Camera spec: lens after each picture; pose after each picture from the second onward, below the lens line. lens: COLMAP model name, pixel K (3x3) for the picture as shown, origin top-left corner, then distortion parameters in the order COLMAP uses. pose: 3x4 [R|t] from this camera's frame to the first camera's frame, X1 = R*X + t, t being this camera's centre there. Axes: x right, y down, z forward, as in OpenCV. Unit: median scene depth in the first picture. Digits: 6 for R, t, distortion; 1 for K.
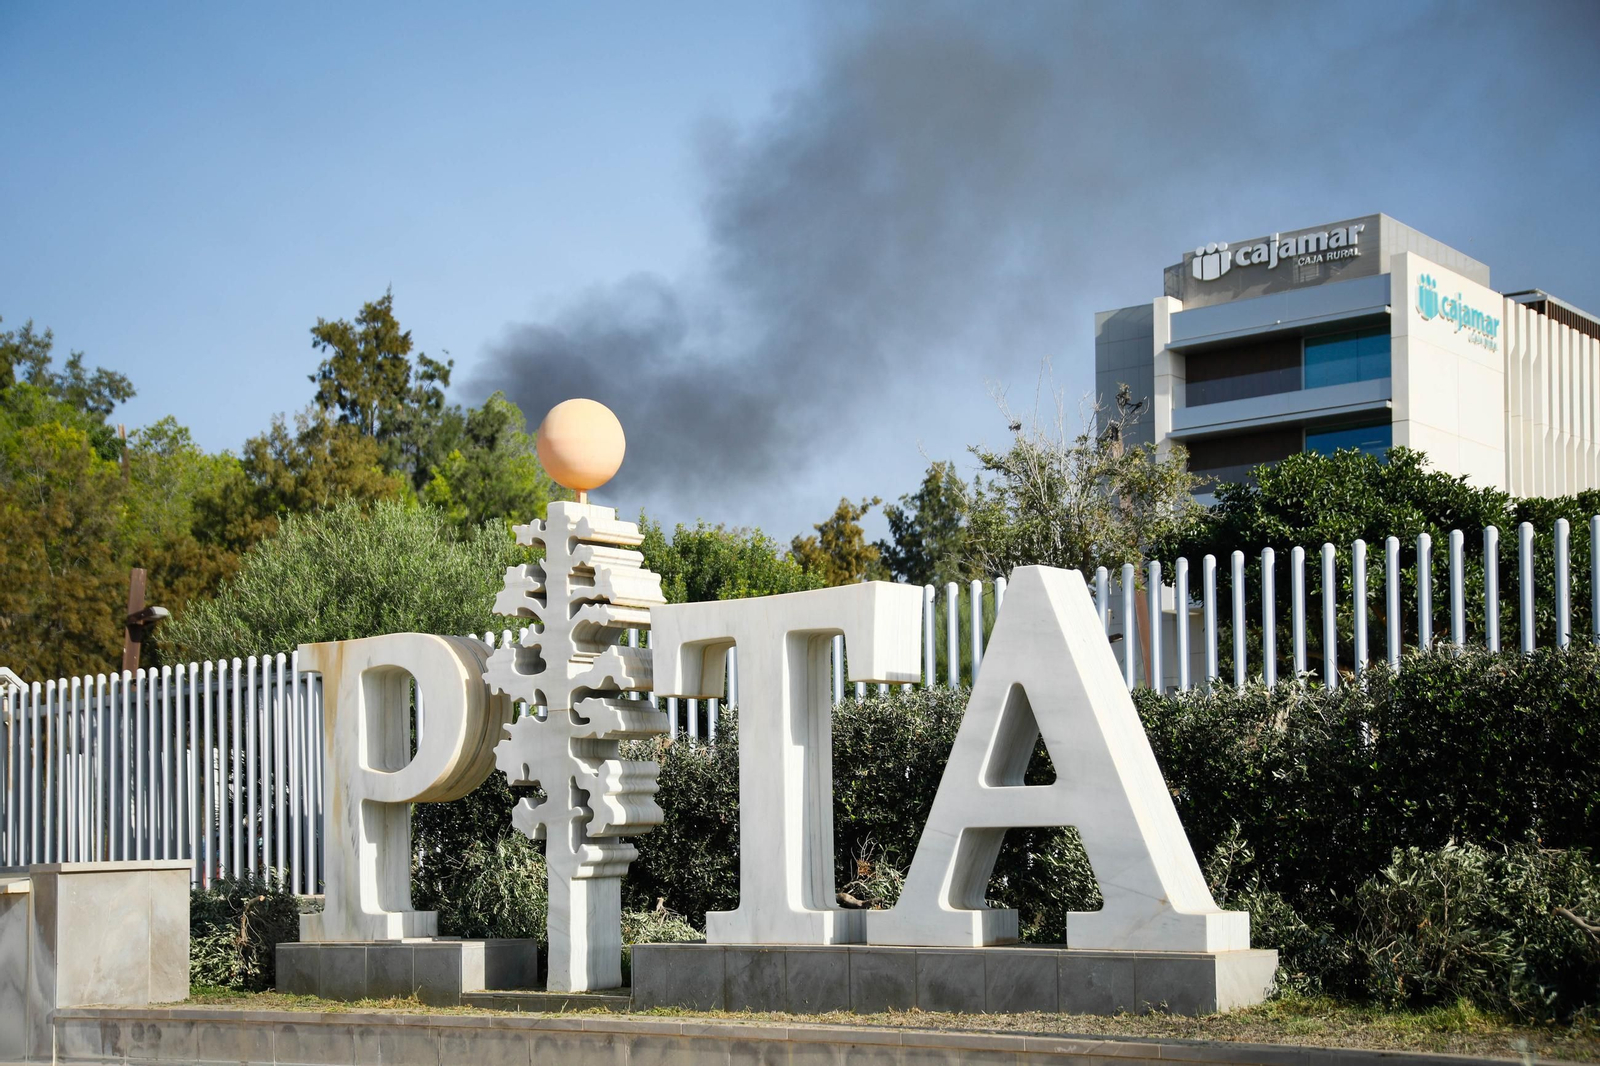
lens RADIAL K [[2297.8, 0, 797.3], [0, 2297.8, 534.5], [0, 0, 1]] dist [0.171935, 0.000000]
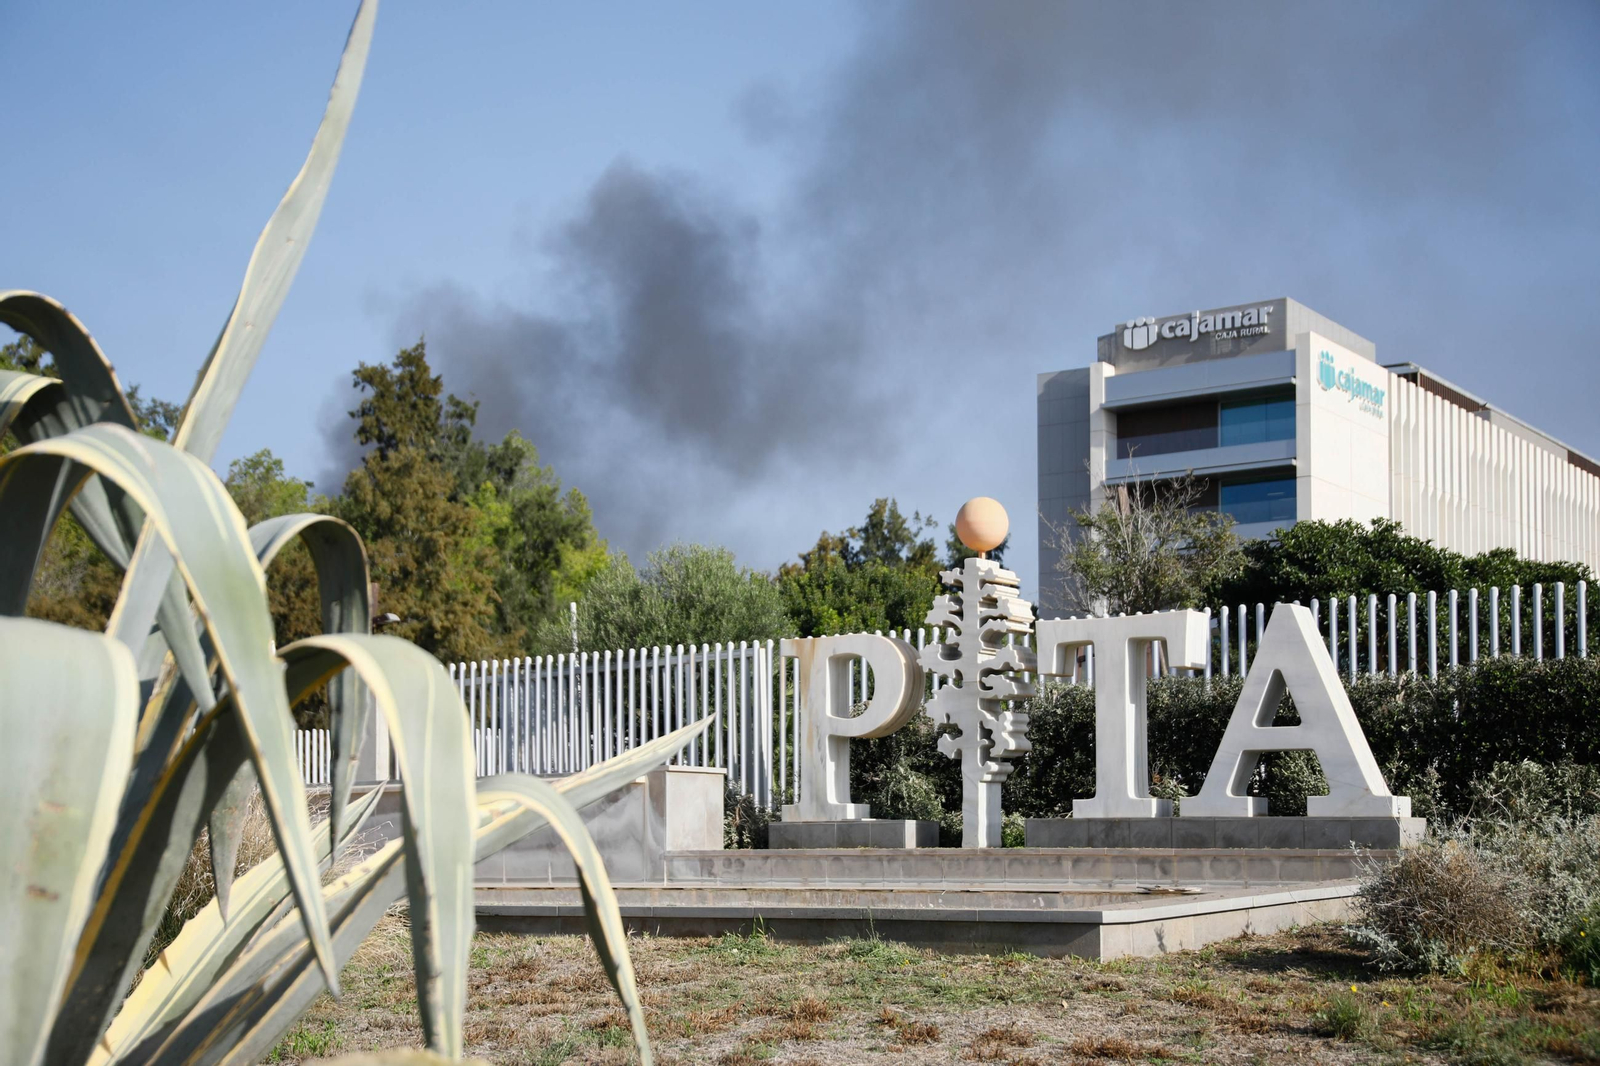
lens RADIAL K [[2123.3, 0, 801.5], [0, 2123.3, 532.3], [0, 0, 1]] dist [0.138684, 0.000000]
pose [[0.998989, 0.023772, 0.038162, -0.262873], [-0.023283, 0.999642, -0.013204, -0.008815], [-0.038462, 0.012302, 0.999184, -0.500103]]
